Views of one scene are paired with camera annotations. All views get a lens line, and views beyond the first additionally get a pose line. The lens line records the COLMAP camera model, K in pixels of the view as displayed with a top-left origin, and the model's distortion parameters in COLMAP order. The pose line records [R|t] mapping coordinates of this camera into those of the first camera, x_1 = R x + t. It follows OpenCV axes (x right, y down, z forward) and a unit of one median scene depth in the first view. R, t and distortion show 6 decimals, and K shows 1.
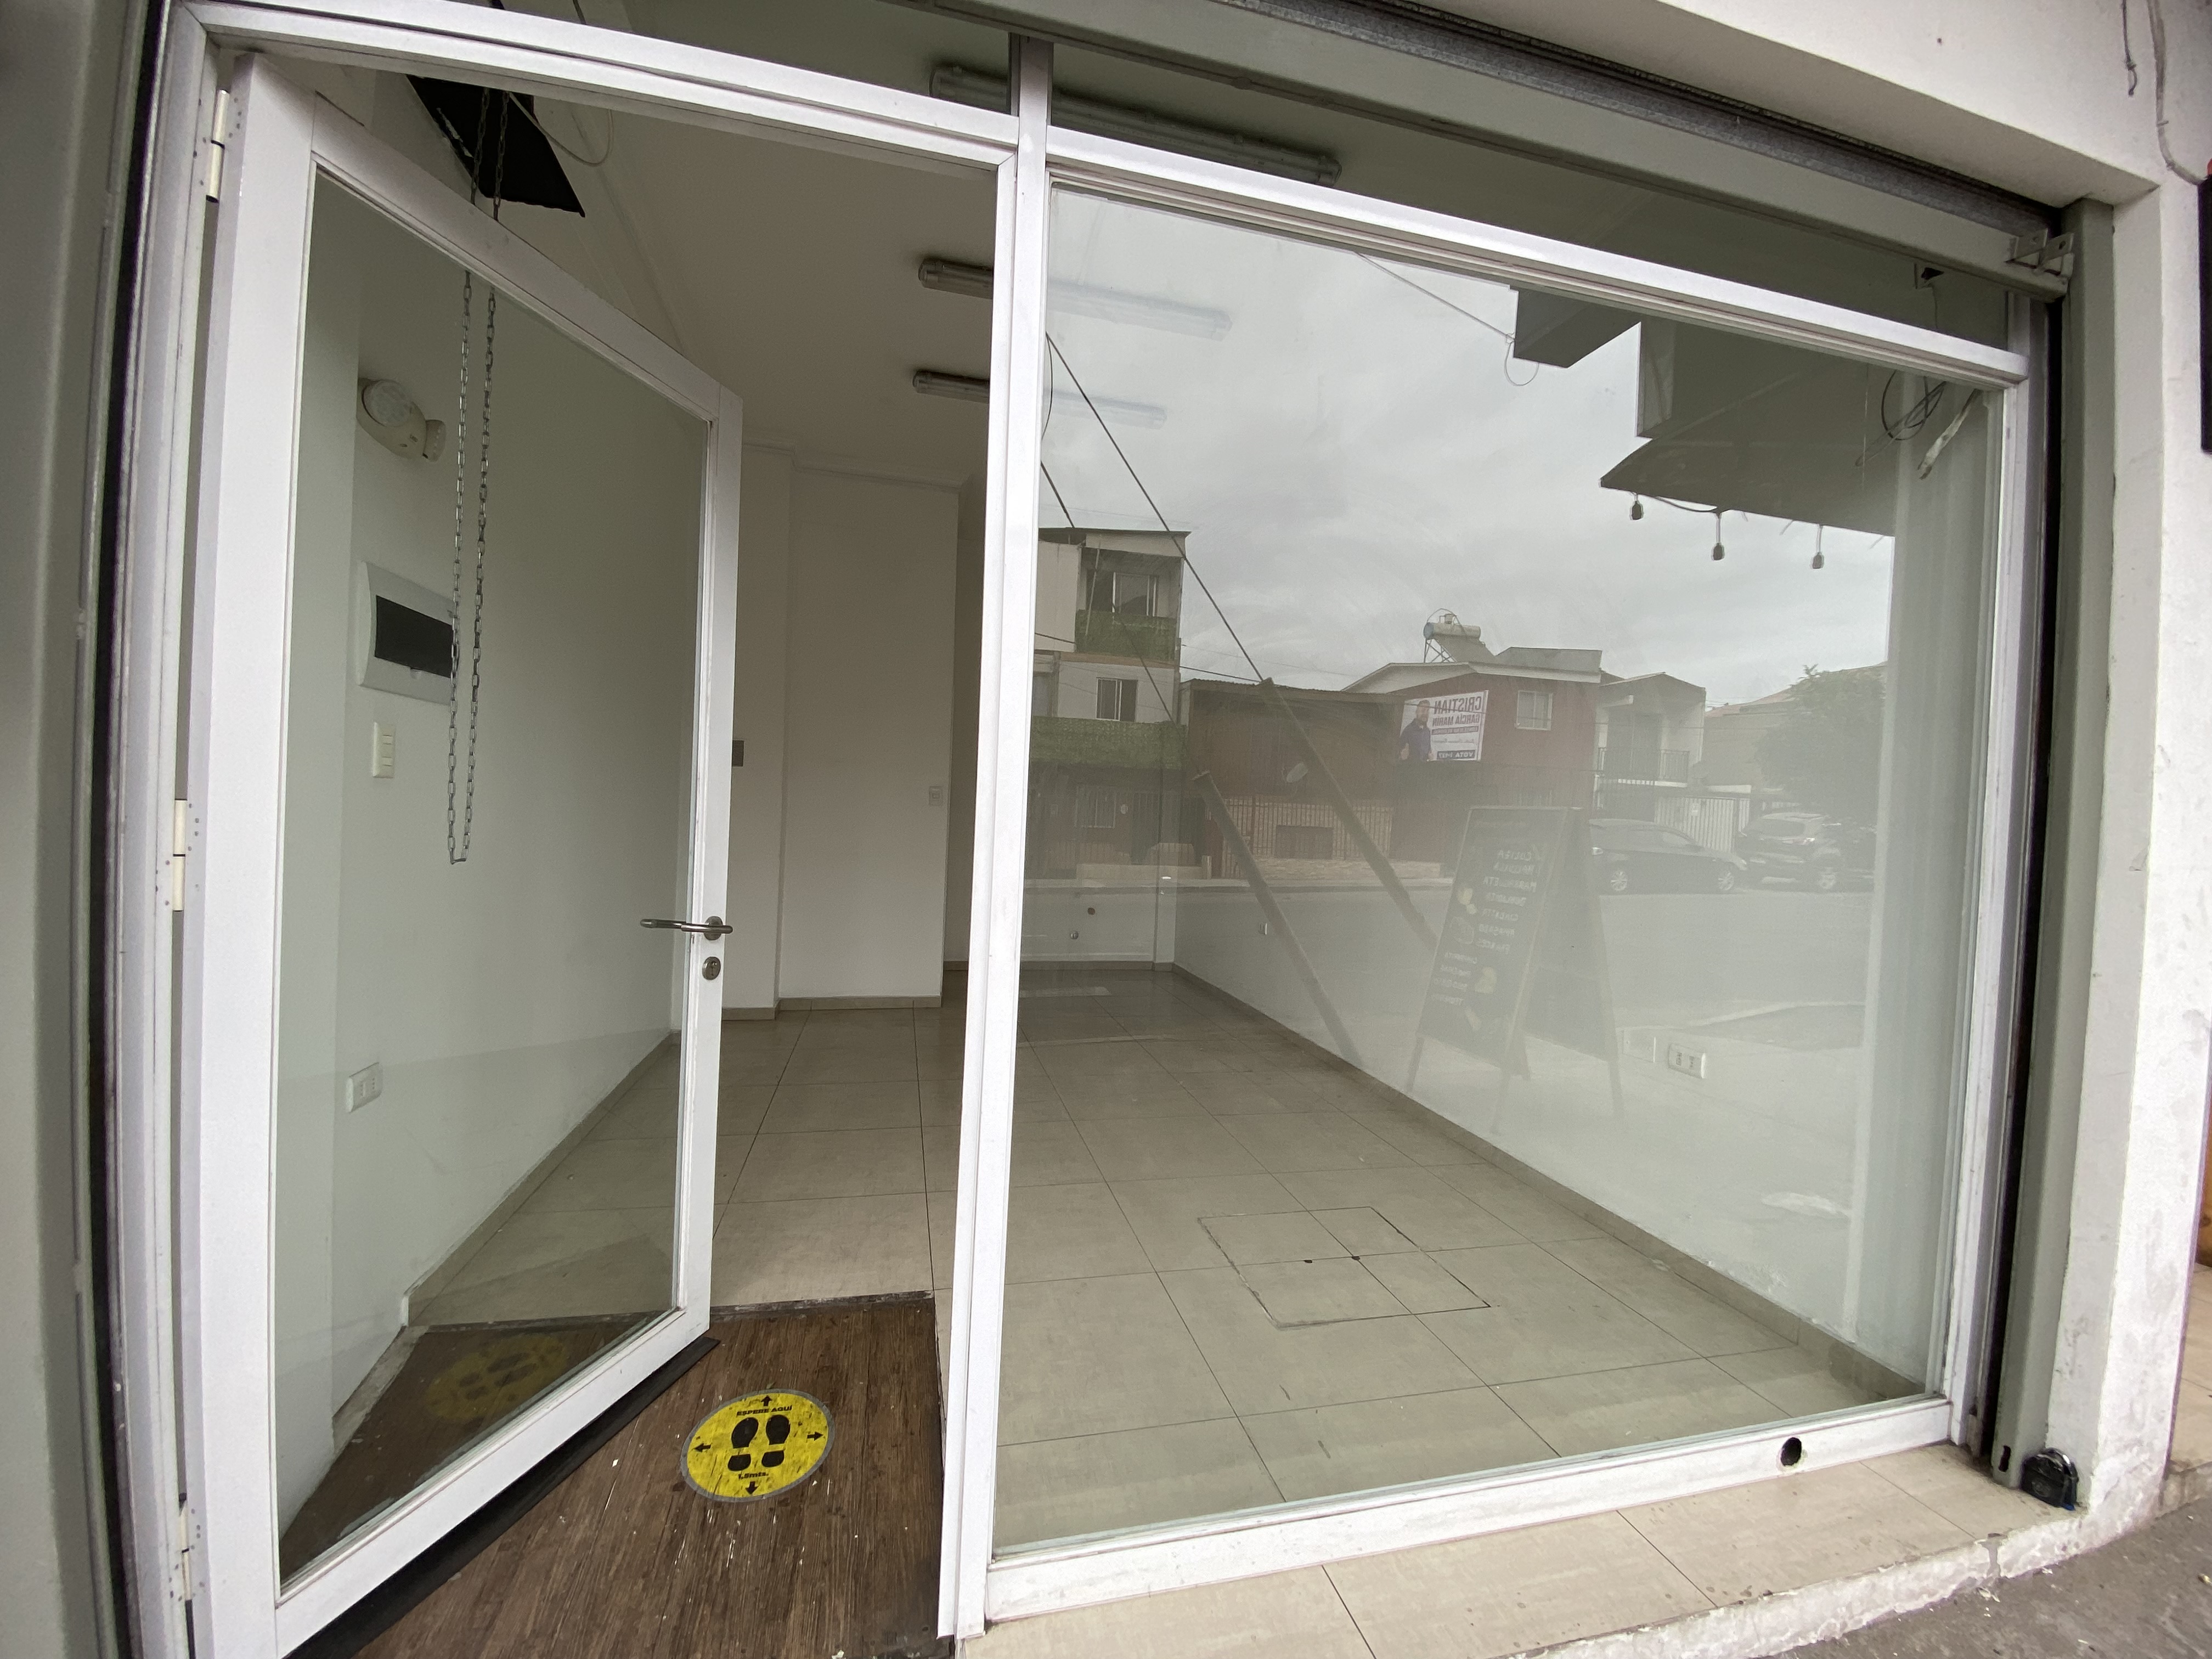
lens RADIAL K [[892.9, 0, 1108.2], [0, 892.9, 830.9], [0, 0, 1]] dist [0.013740, -0.016906]
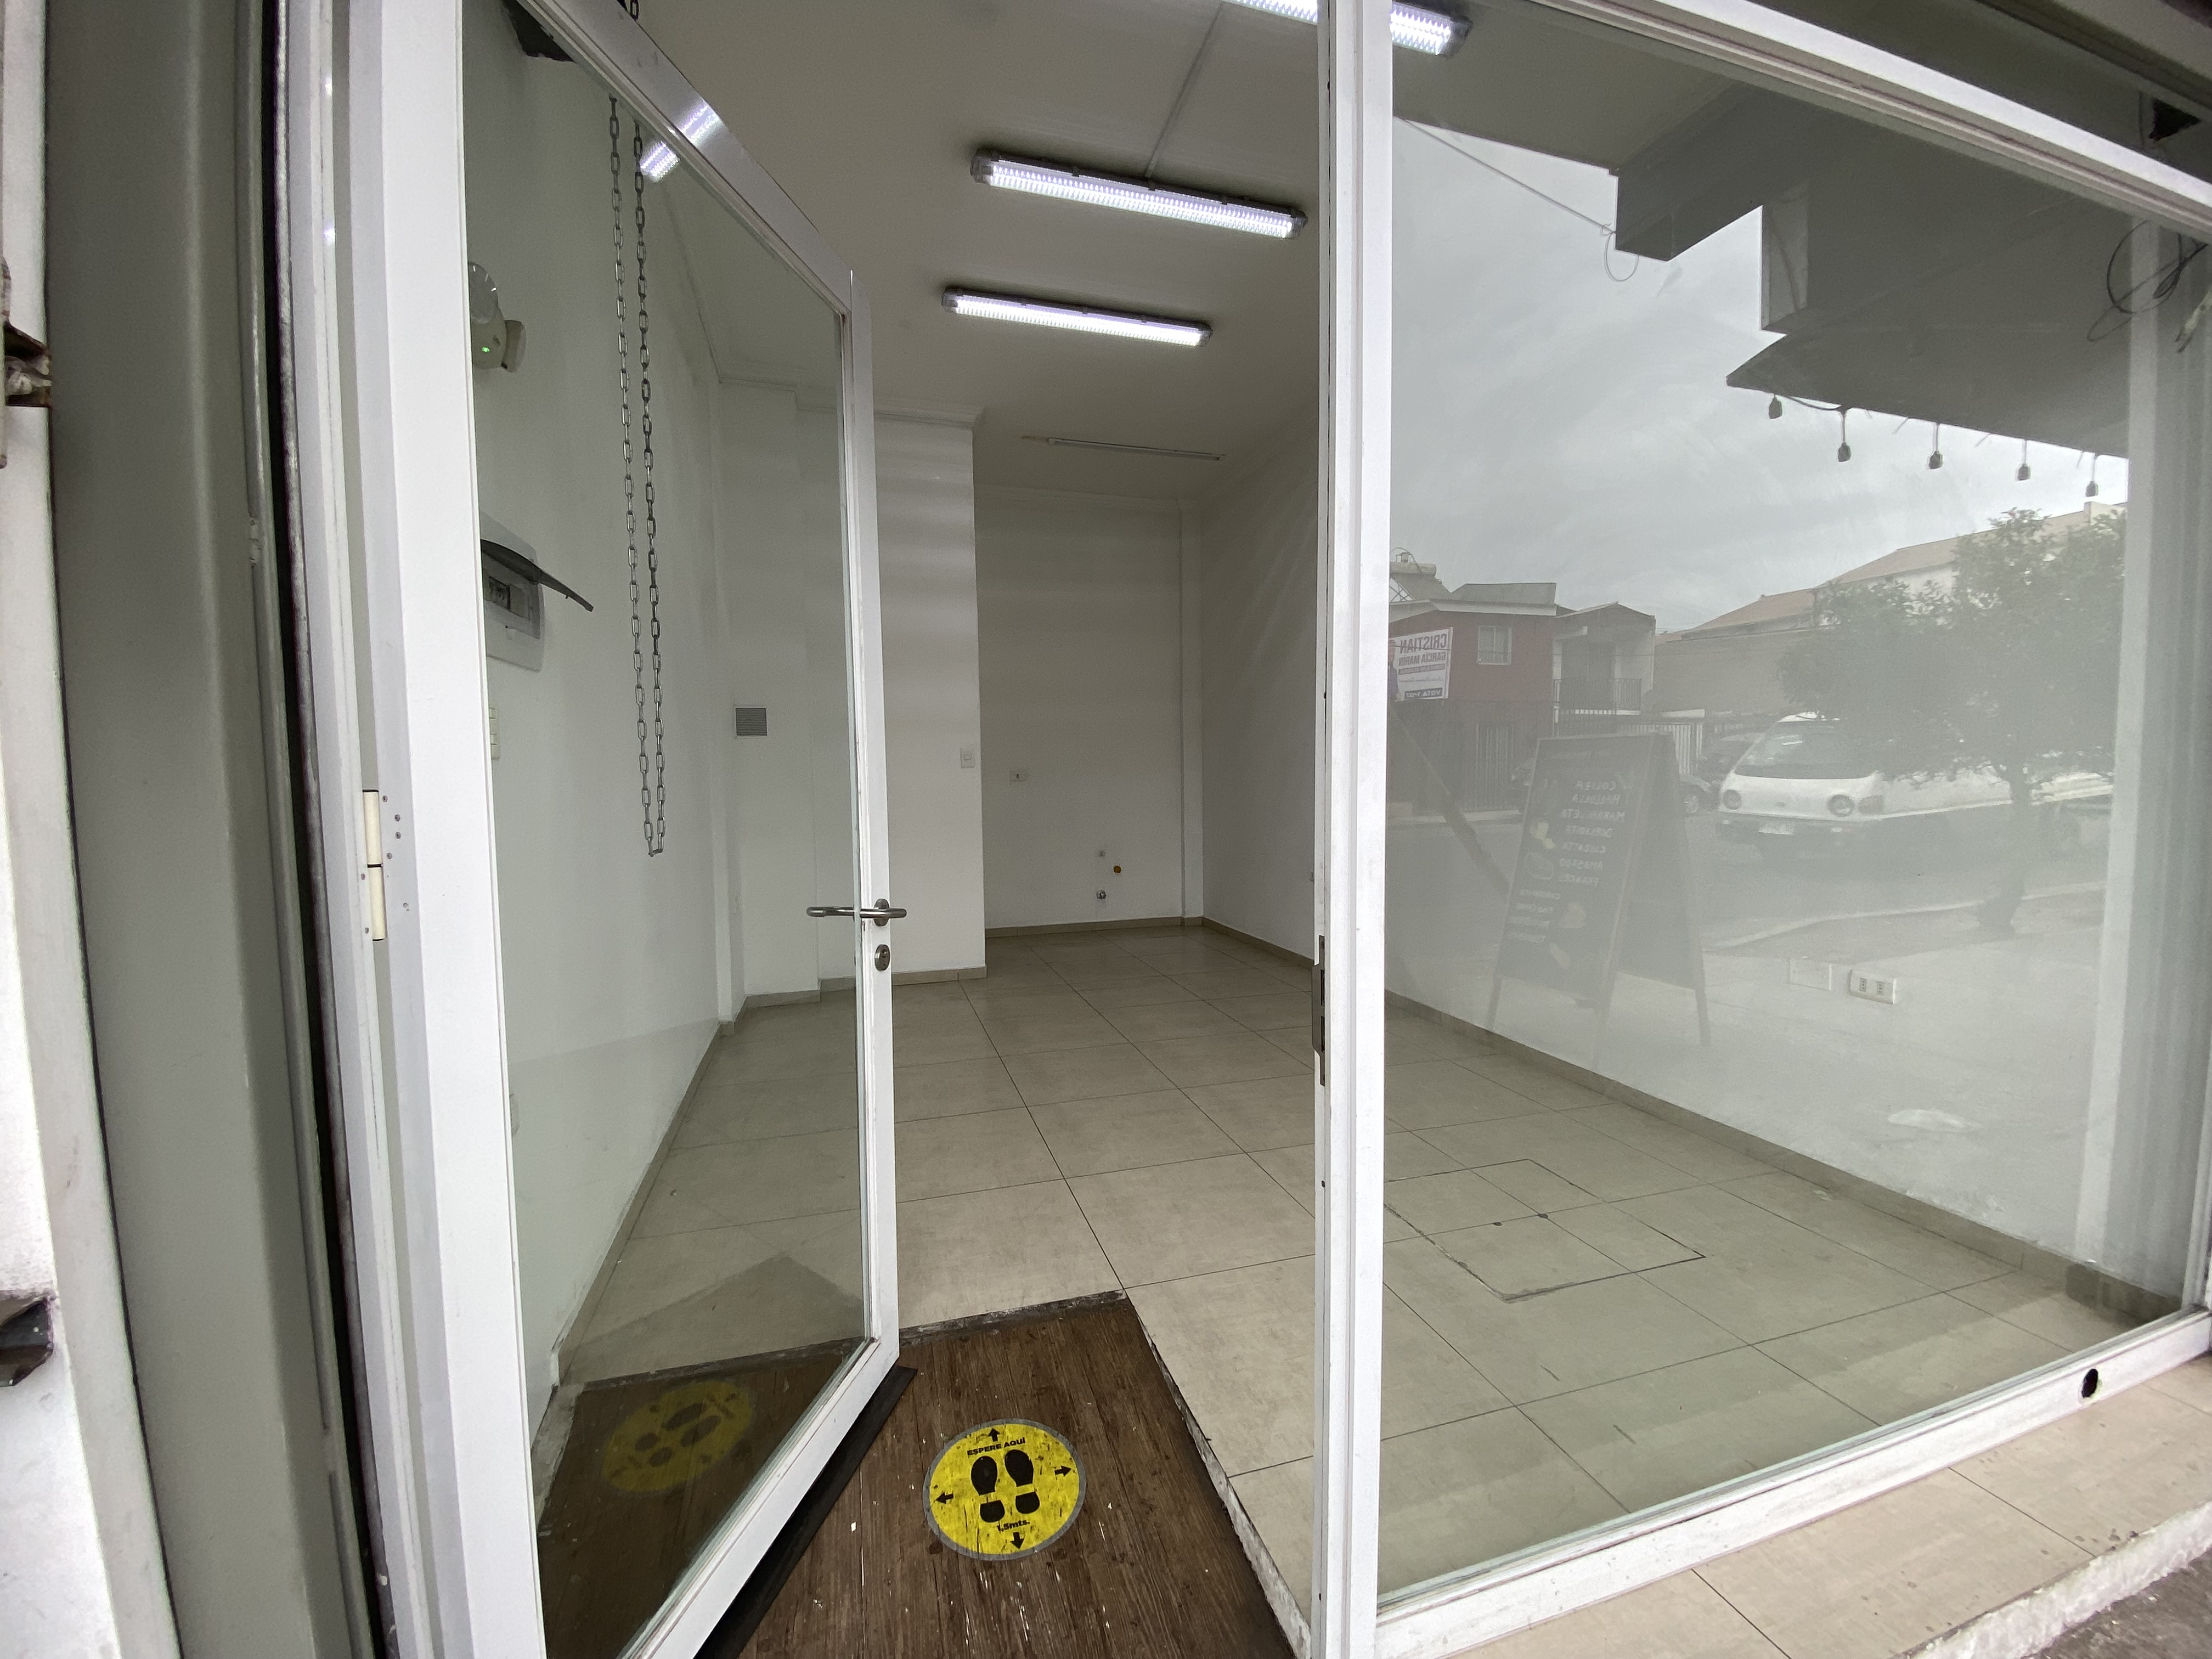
lens RADIAL K [[892.9, 0, 1108.2], [0, 892.9, 830.9], [0, 0, 1]] dist [0.013740, -0.016906]
pose [[0.997167, -0.057422, 0.048589, -0.263559], [0.055020, 0.997262, 0.049406, -0.002109], [-0.051293, -0.046593, 0.997596, 0.124156]]
